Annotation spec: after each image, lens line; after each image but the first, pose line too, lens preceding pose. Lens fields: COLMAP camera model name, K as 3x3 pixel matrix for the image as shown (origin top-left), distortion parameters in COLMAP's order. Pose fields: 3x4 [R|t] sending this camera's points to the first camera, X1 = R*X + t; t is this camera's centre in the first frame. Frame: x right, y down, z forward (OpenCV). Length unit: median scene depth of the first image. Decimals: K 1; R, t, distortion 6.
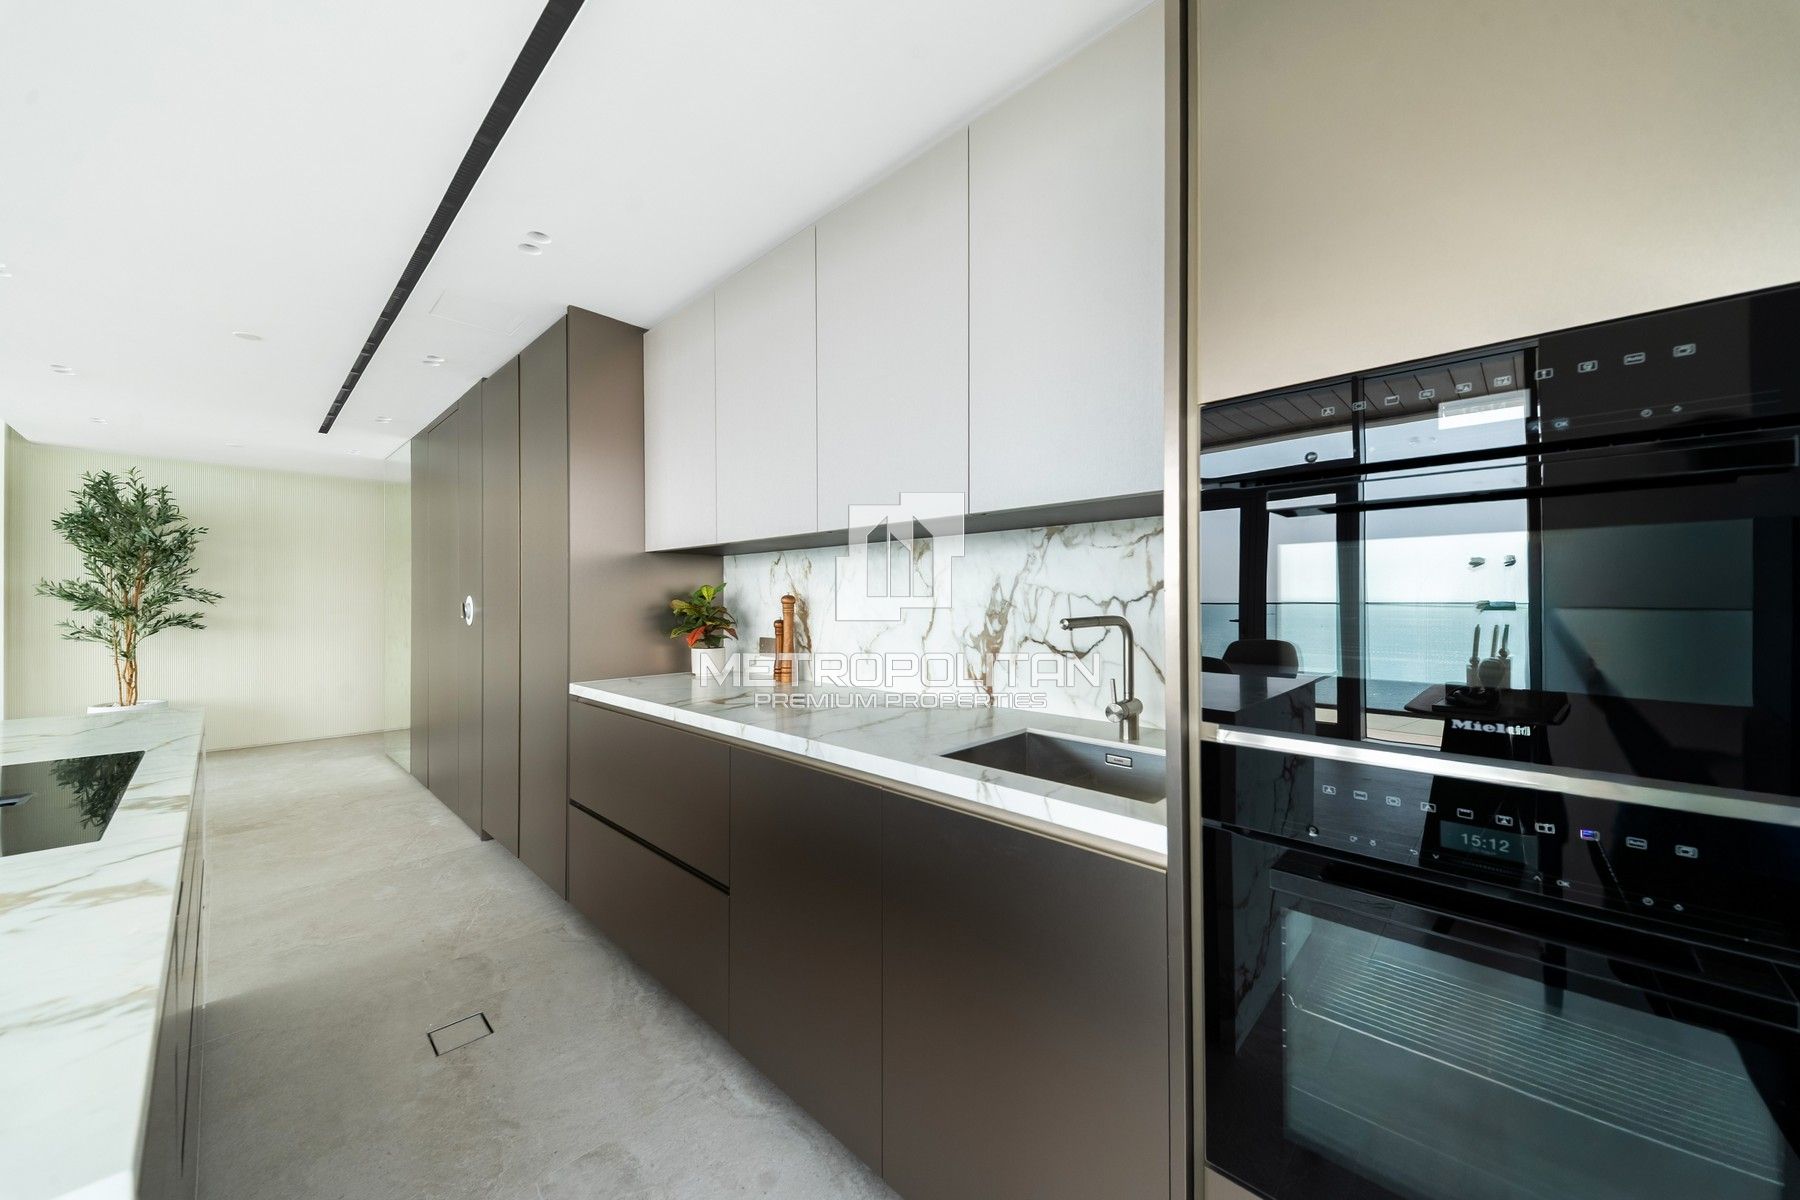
lens RADIAL K [[625.1, 0, 908.8], [0, 625.1, 600.9], [0, 0, 1]] dist [0.022157, -0.013239]
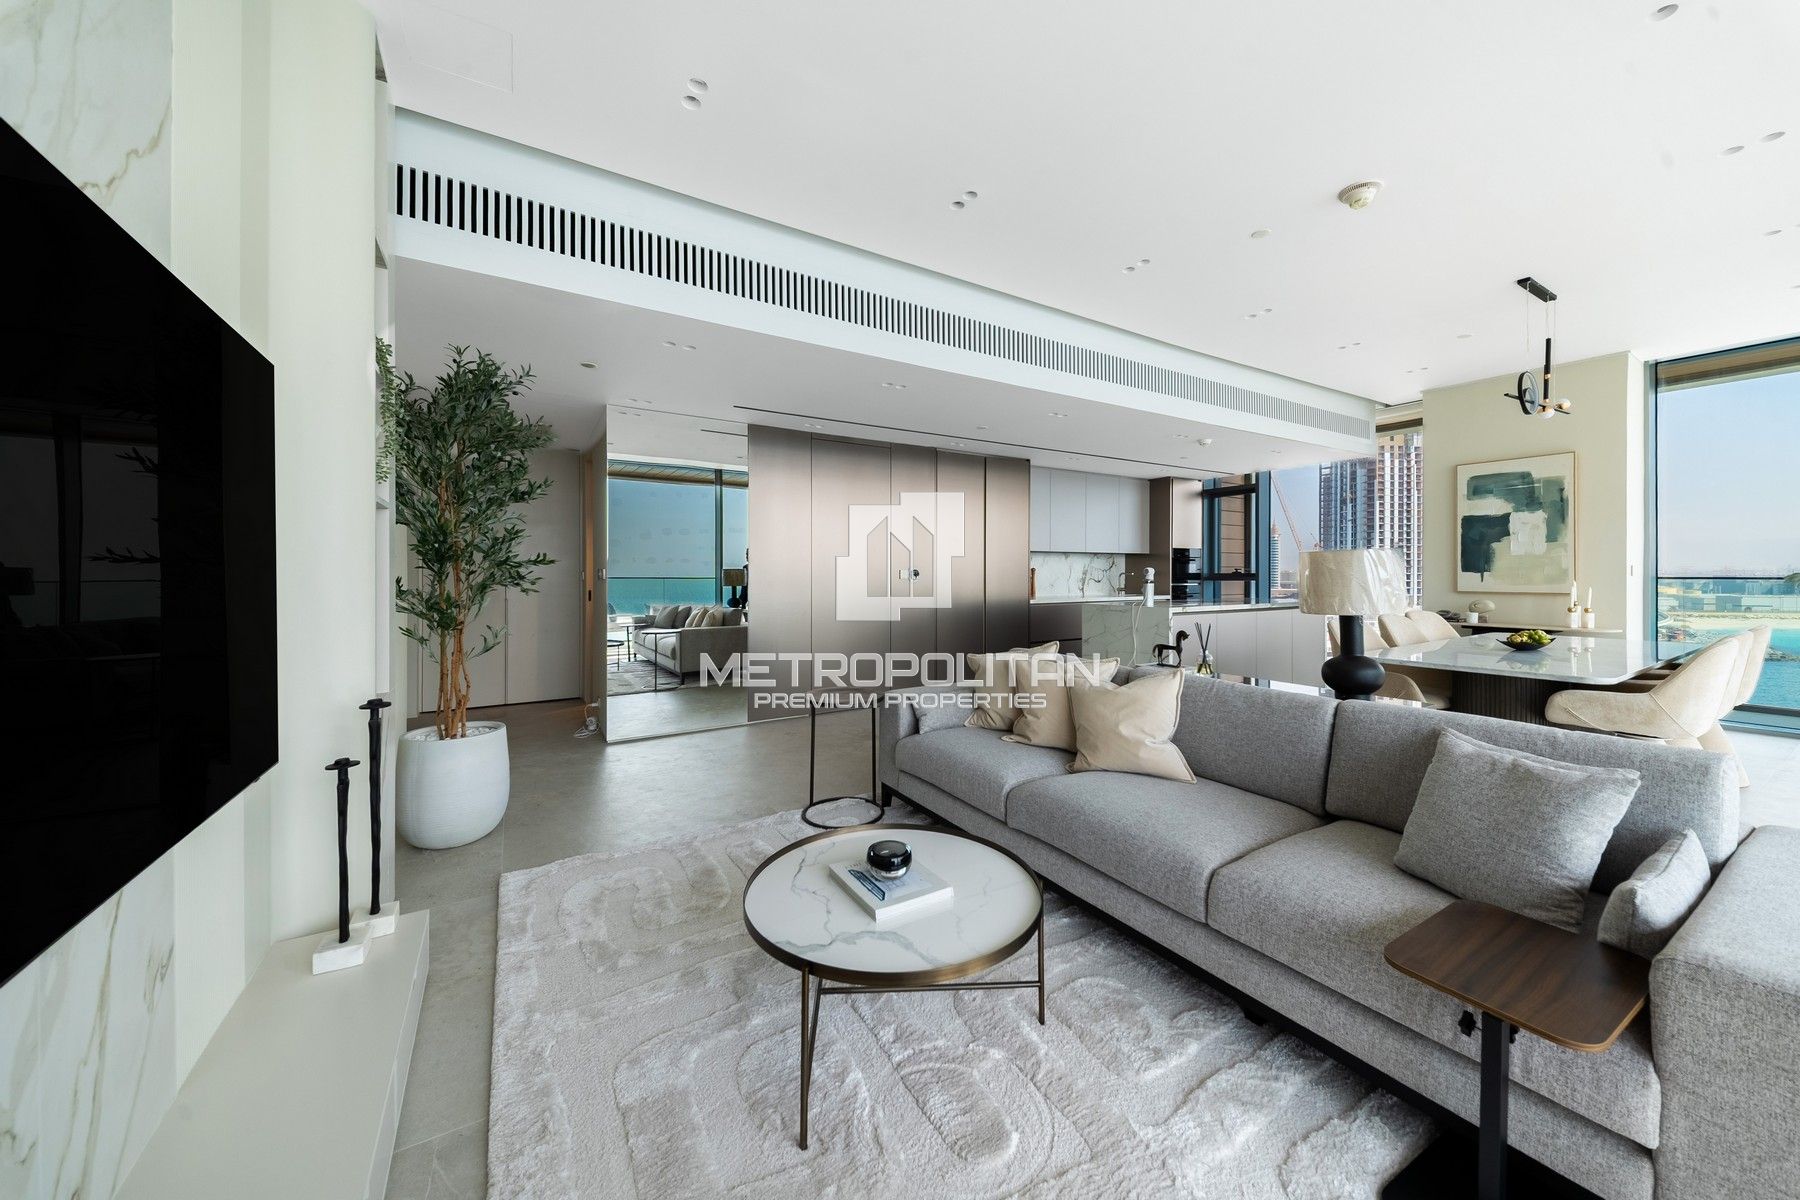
lens RADIAL K [[632.2, 0, 896.2], [0, 632.2, 572.7], [0, 0, 1]] dist [0.000700, -0.004195]
pose [[0.280761, 0.005175, 0.959764, -3.974234], [0.002582, 0.999978, -0.006147, 0.038506], [-0.959774, 0.004204, 0.280741, 0.965825]]
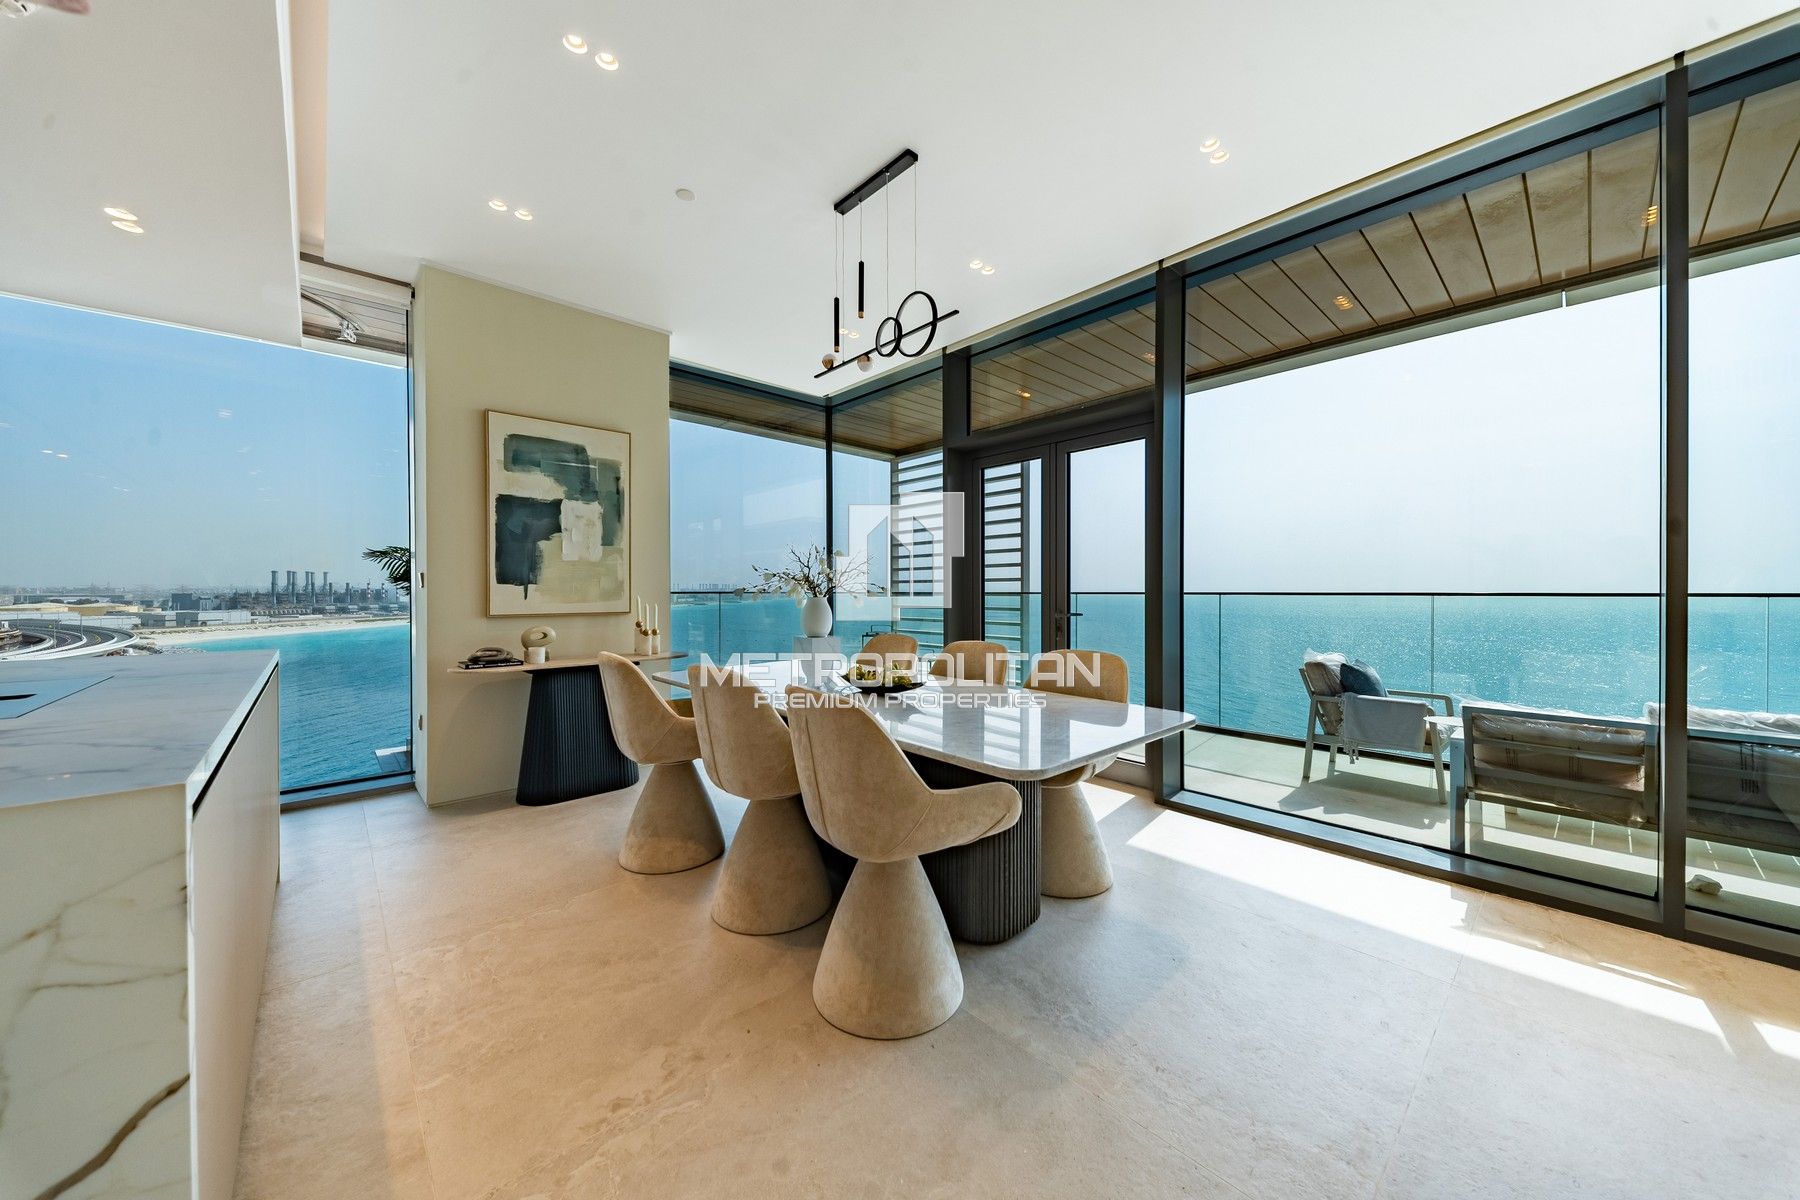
lens RADIAL K [[627.1, 0, 901.6], [0, 627.1, 593.1], [0, 0, 1]] dist [0.015282, -0.004121]
pose [[-0.996878, 0.003472, 0.078880, -1.839017], [0.003945, 0.999975, 0.005832, 0.044063], [-0.078858, 0.006125, -0.996867, 0.989287]]
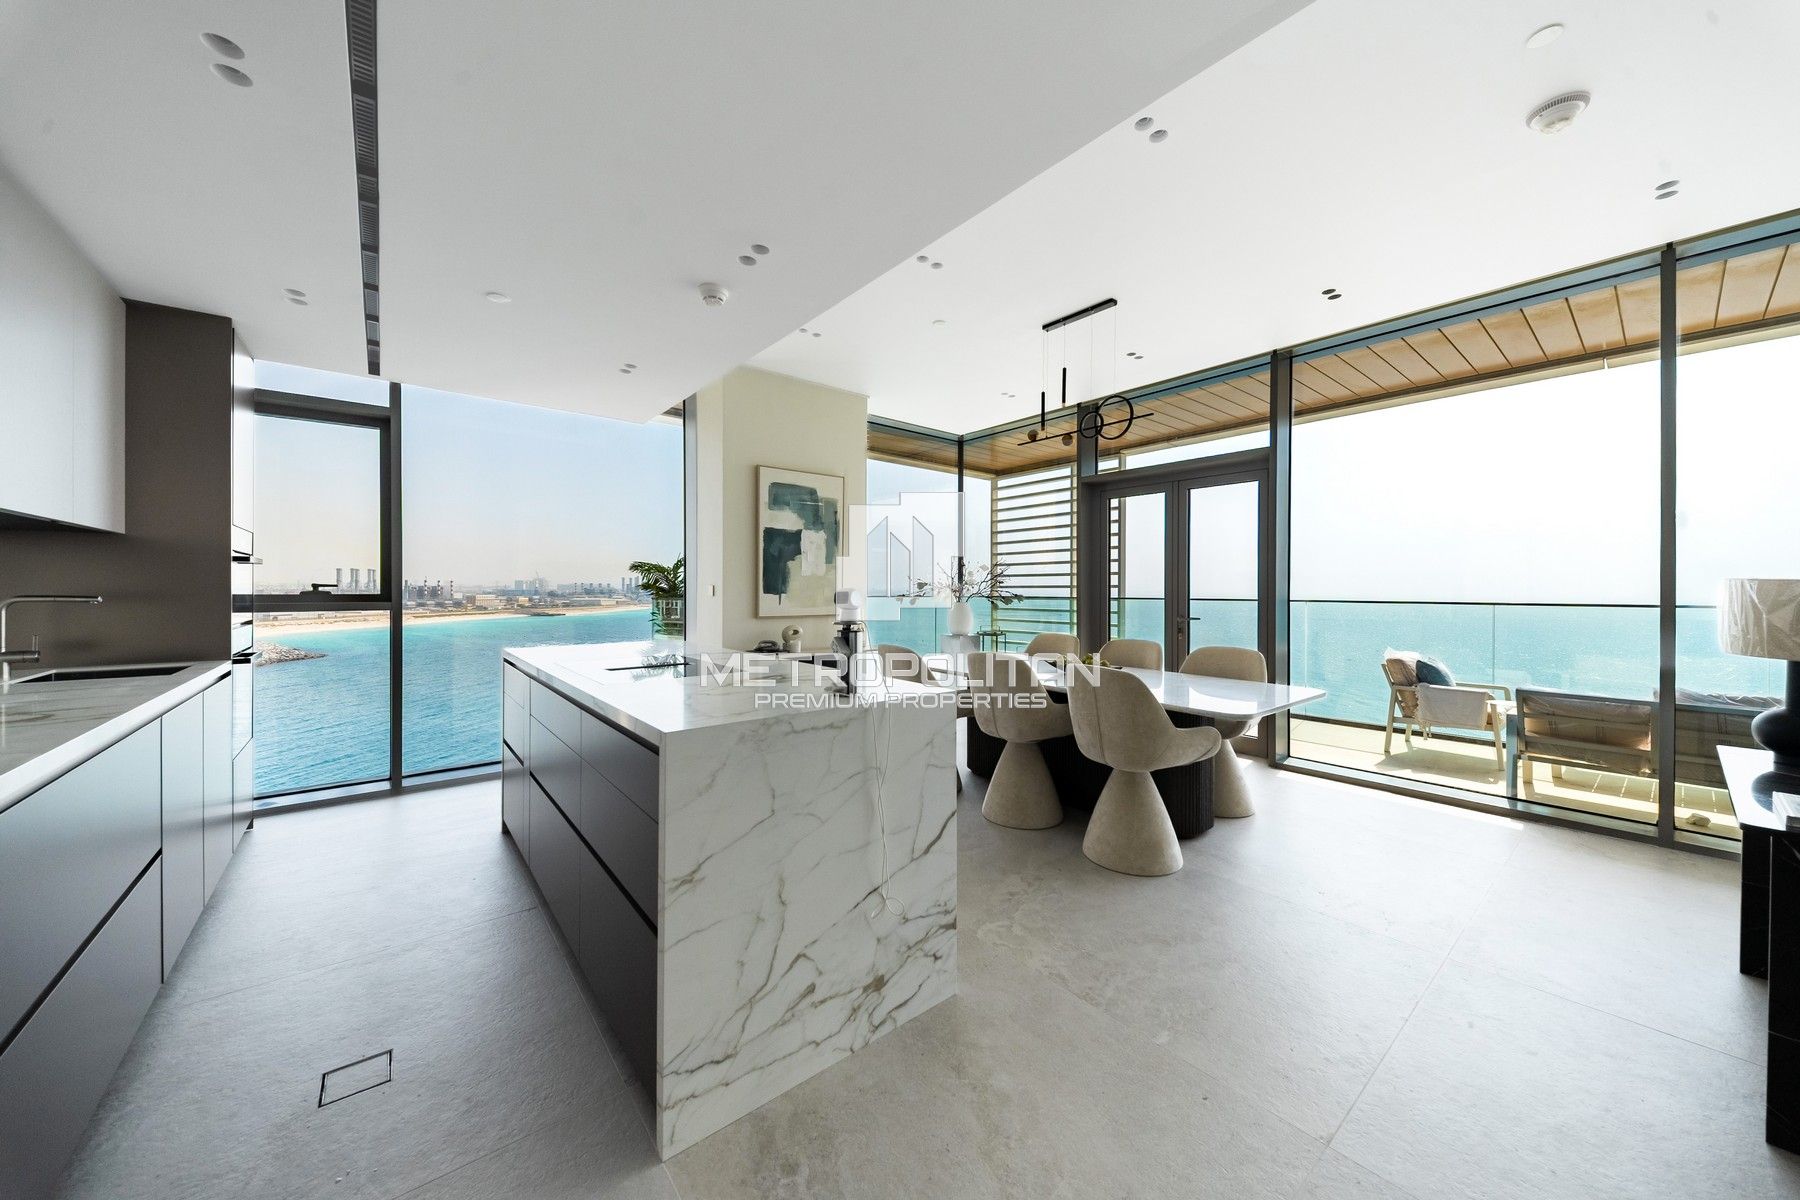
lens RADIAL K [[625.2, 0, 904.7], [0, 625.2, 591.0], [0, 0, 1]] dist [0.032656, -0.014417]
pose [[-0.991610, -0.000546, 0.129268, -1.414762], [-0.000010, 0.999991, 0.004143, 0.005182], [-0.129269, 0.004107, -0.991601, 1.591165]]
